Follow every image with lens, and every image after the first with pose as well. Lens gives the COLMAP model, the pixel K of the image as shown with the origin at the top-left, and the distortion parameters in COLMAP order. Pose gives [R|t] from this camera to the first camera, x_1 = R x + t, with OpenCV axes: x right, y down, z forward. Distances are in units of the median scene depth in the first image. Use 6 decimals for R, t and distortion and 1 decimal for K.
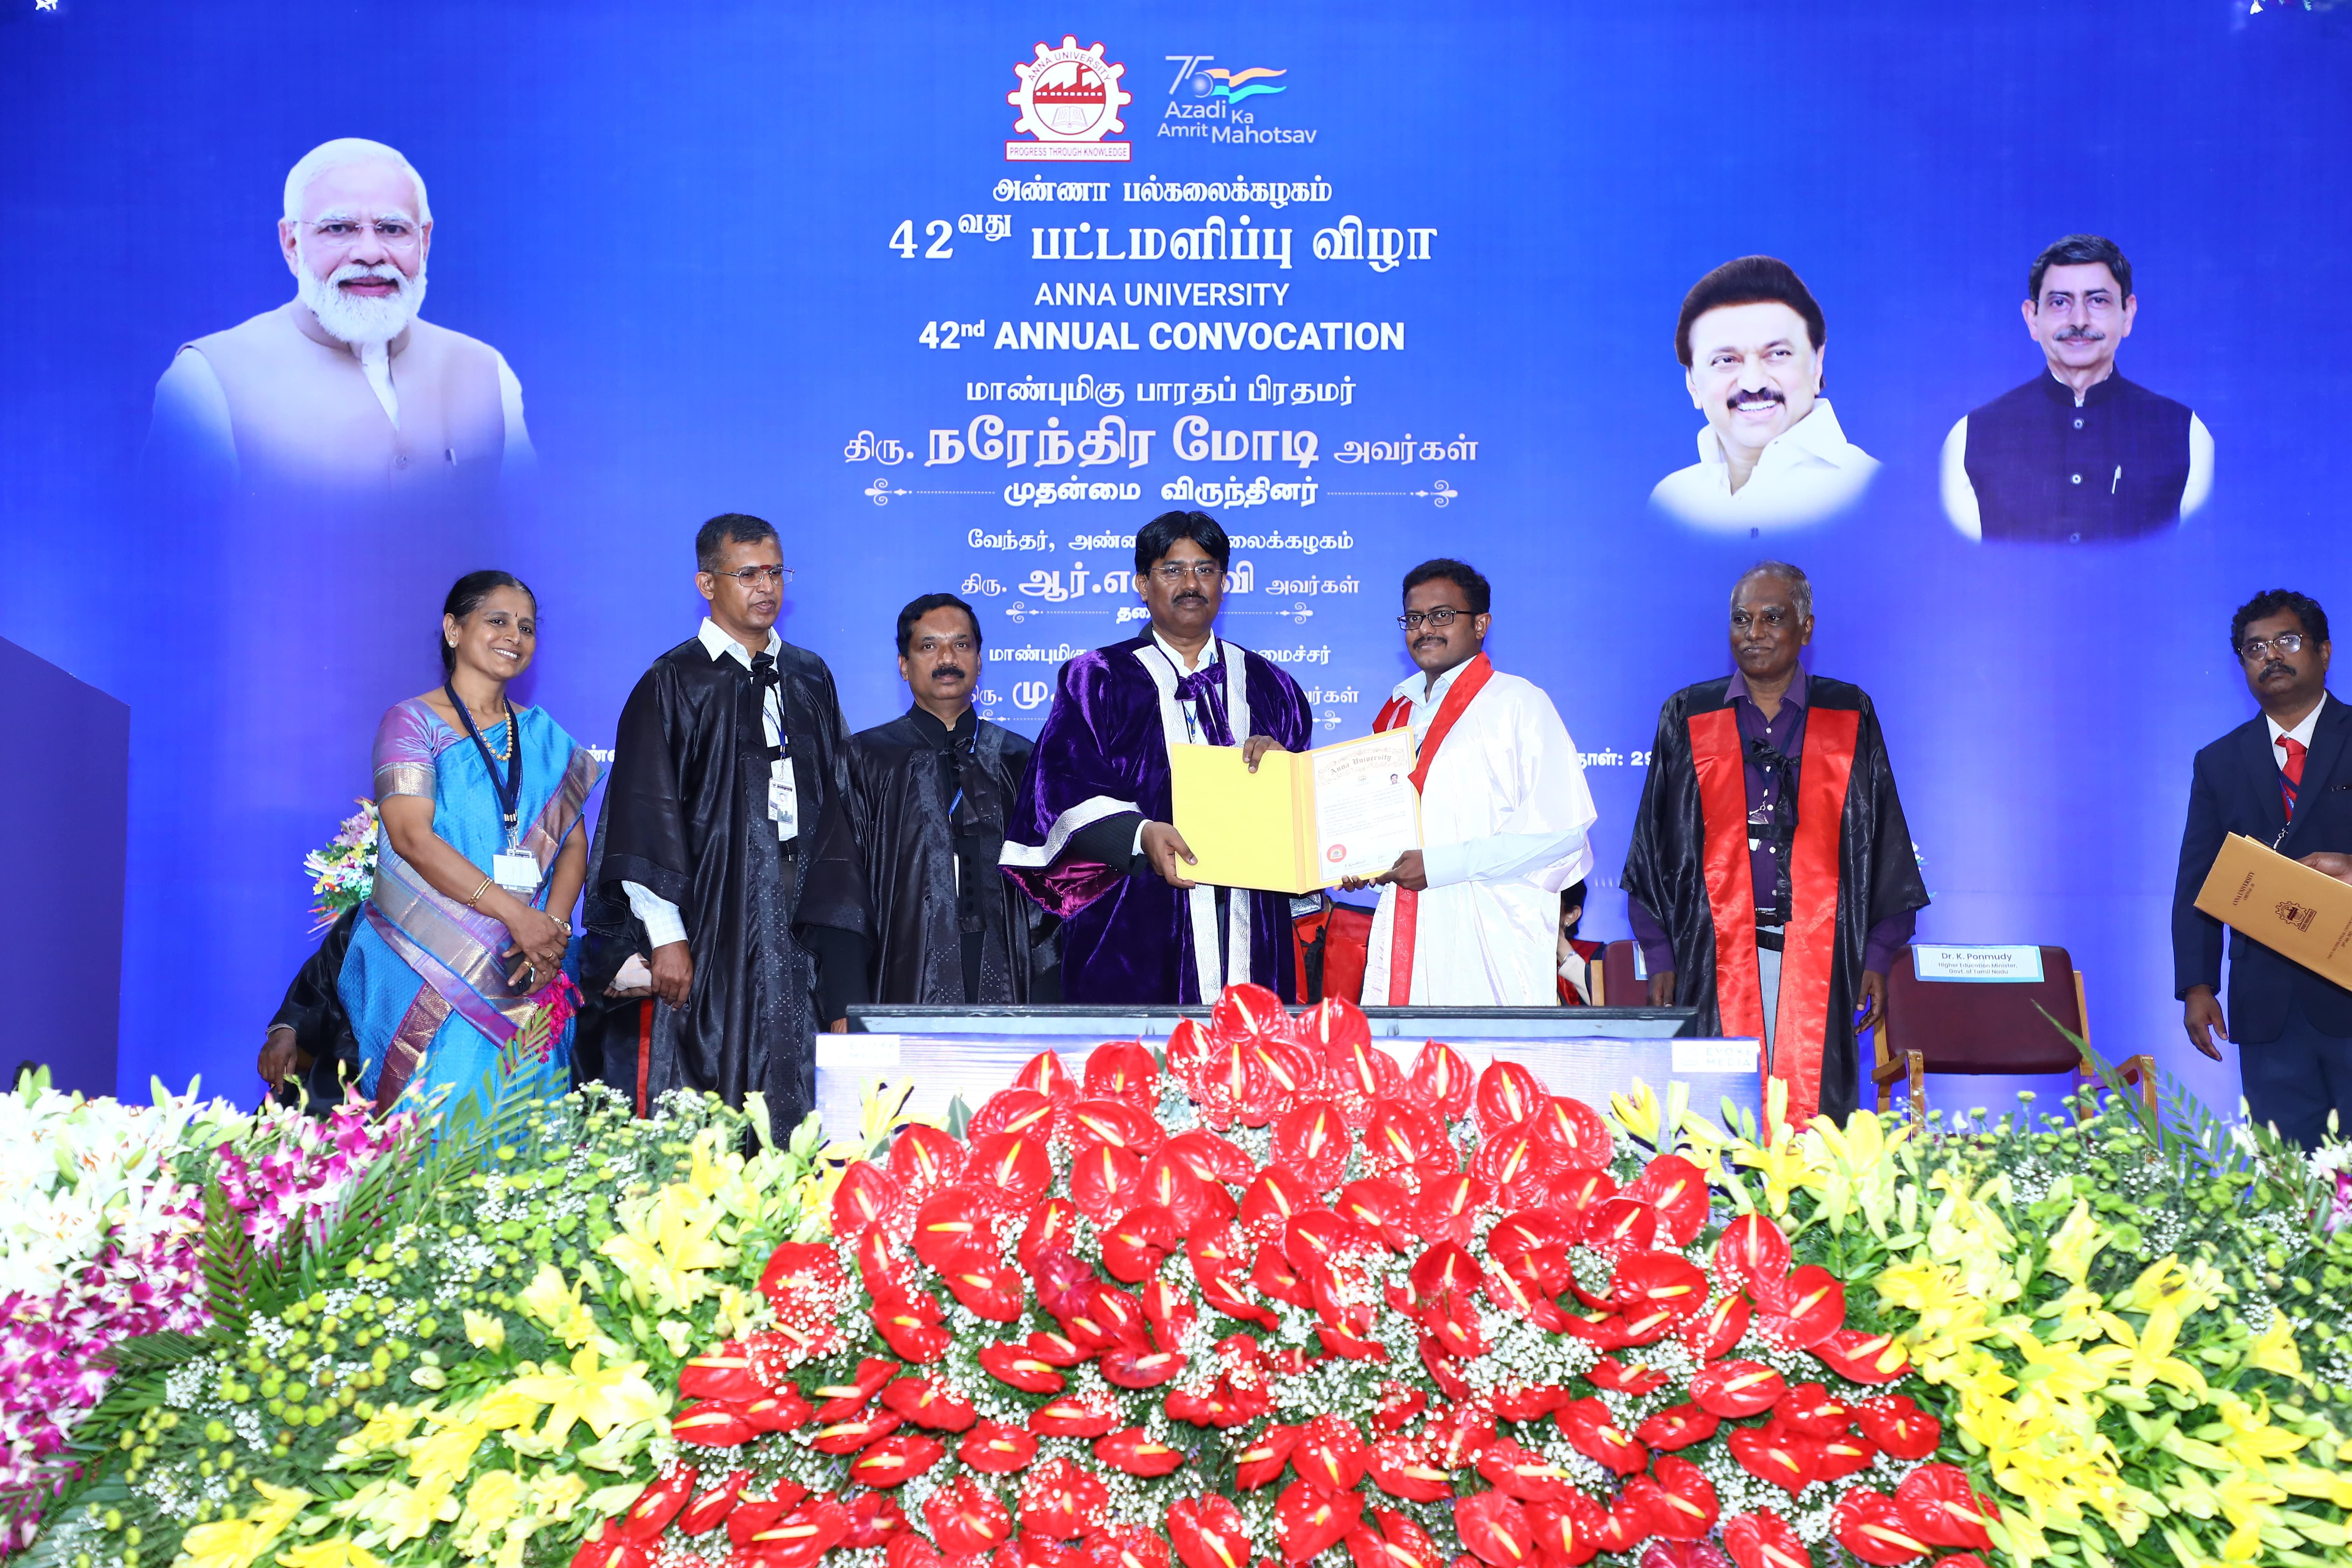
lens RADIAL K [[4314.4, 0, 1135.2], [0, 4314.4, 760.5], [0, 0, 1]] dist [0.355056, 0.105405]
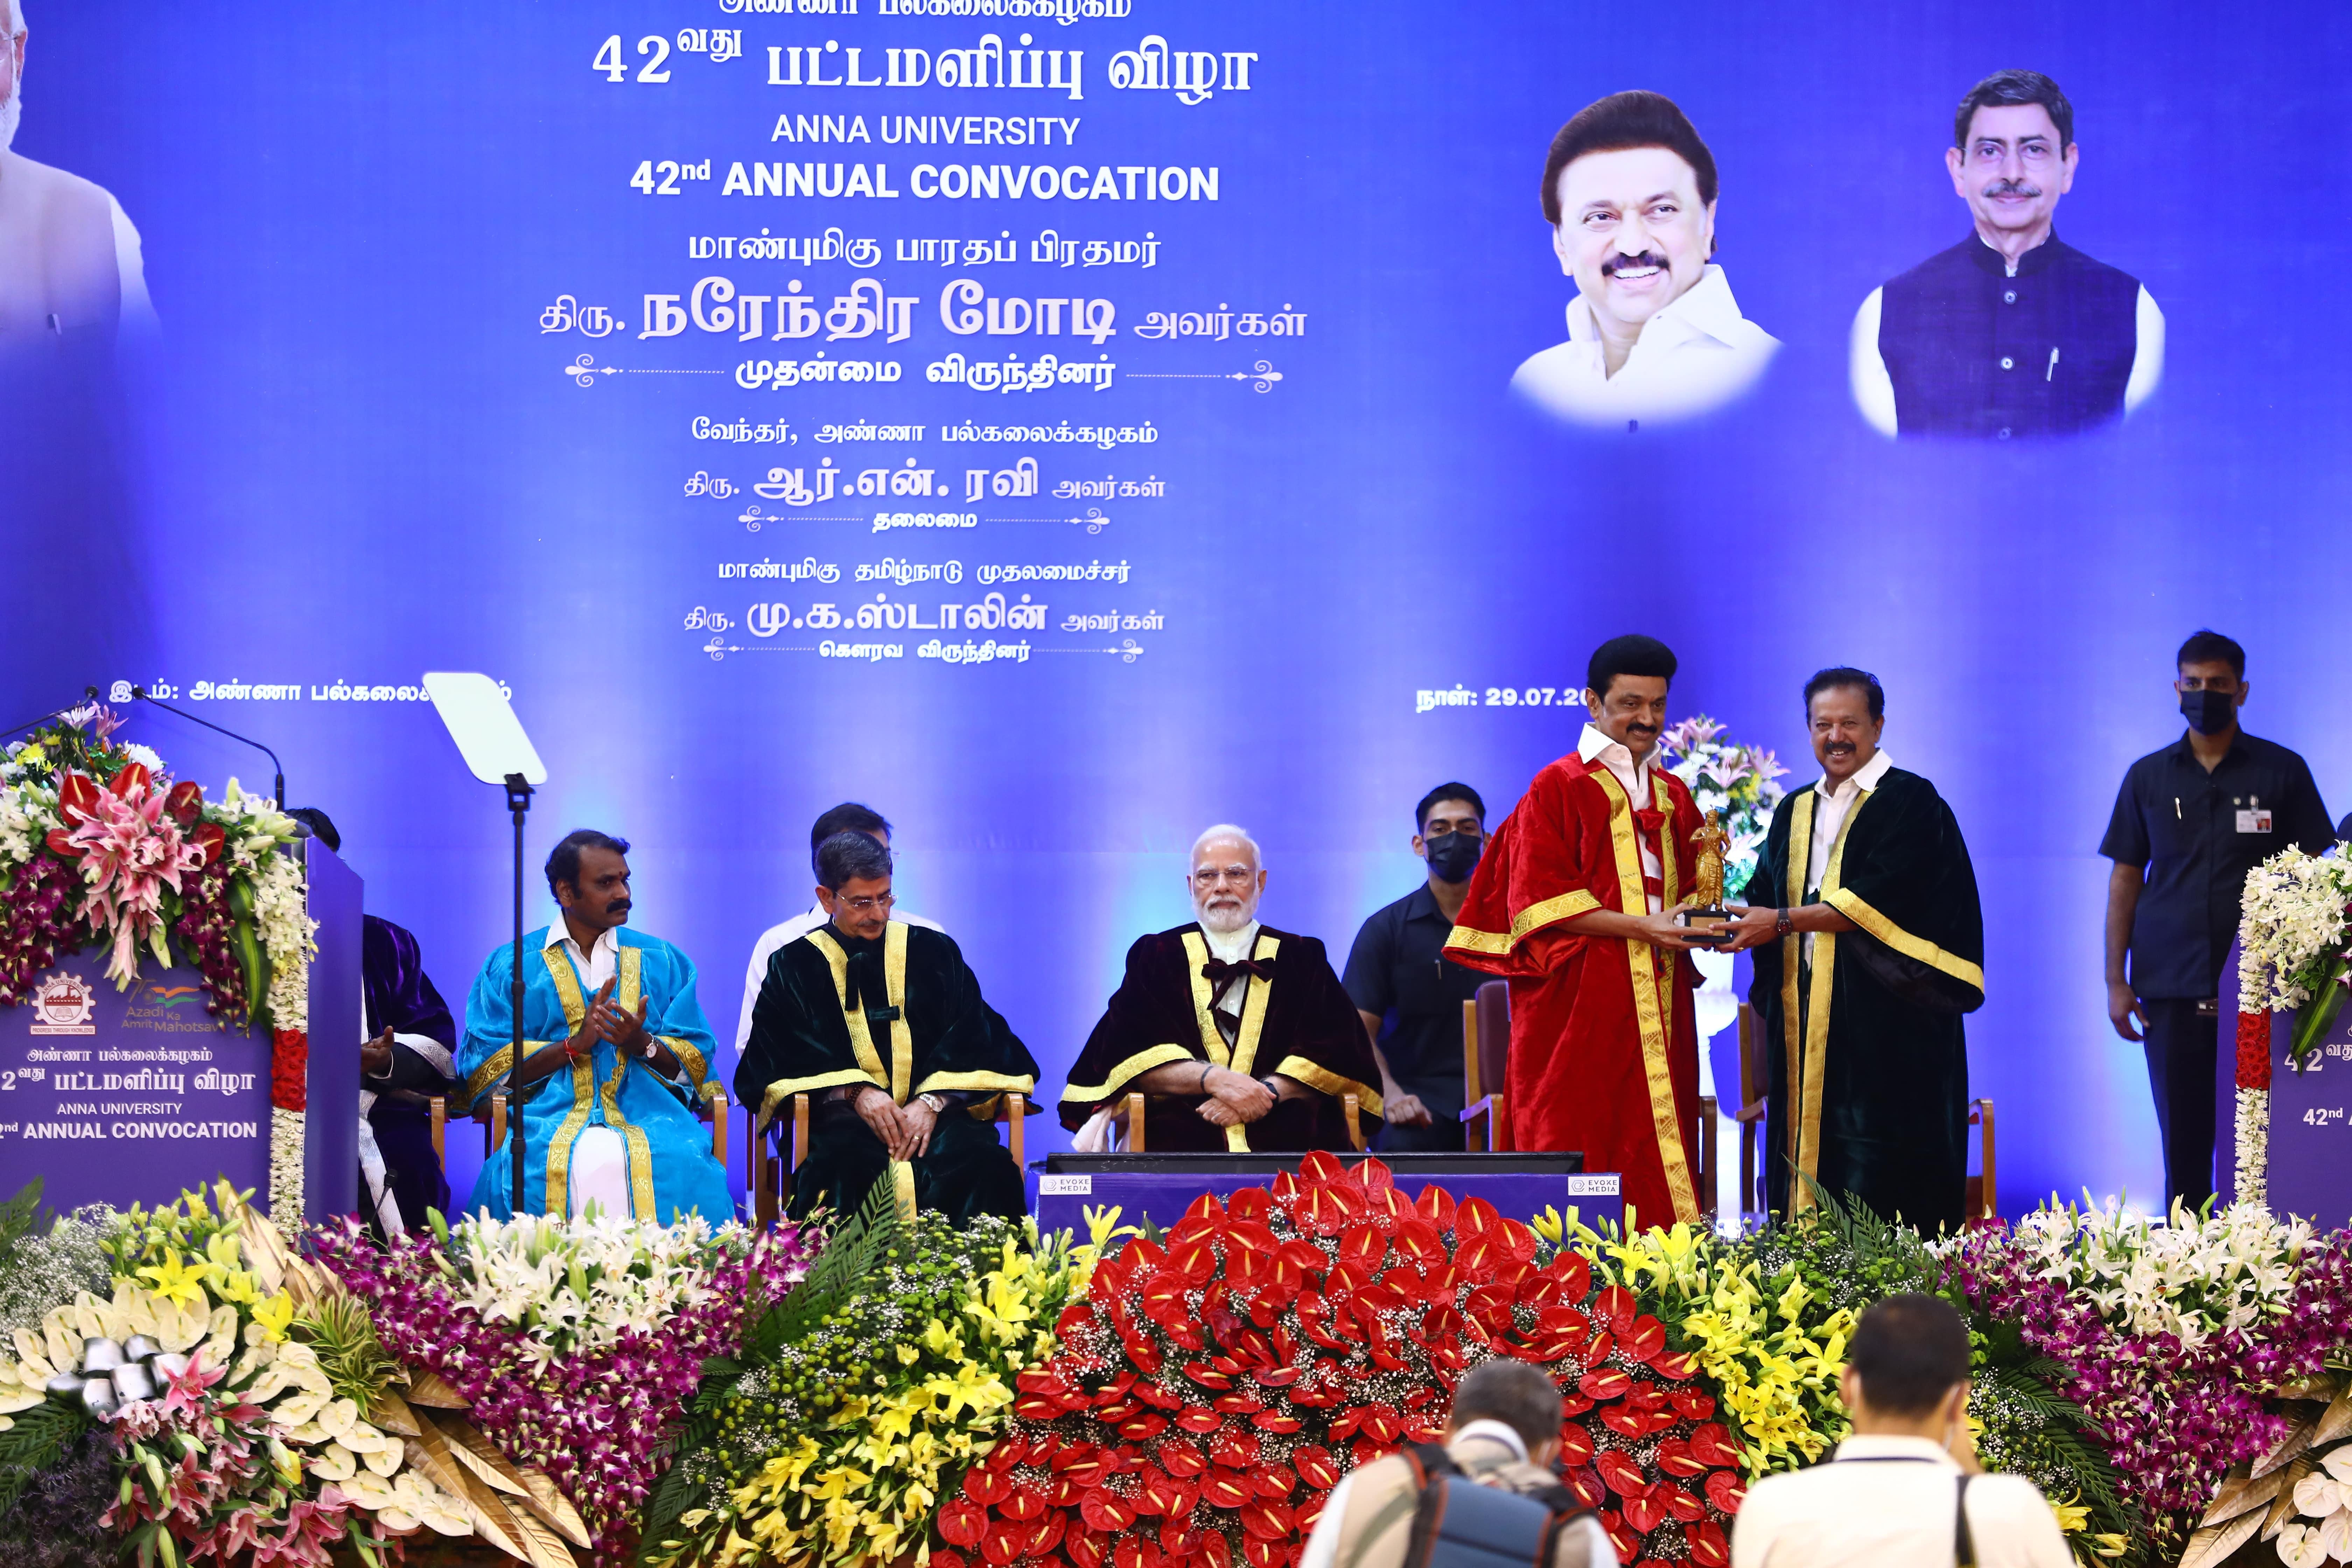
lens RADIAL K [[10167.9, 0, 1225.3], [0, 10167.9, 816.5], [0, 0, 1]] dist [0.915820, -0.211121]
pose [[0.994995, -0.000498, 0.099925, -0.131641], [-0.006656, 0.997436, 0.071250, -0.116545], [-0.099704, -0.071558, 0.992441, -0.943727]]
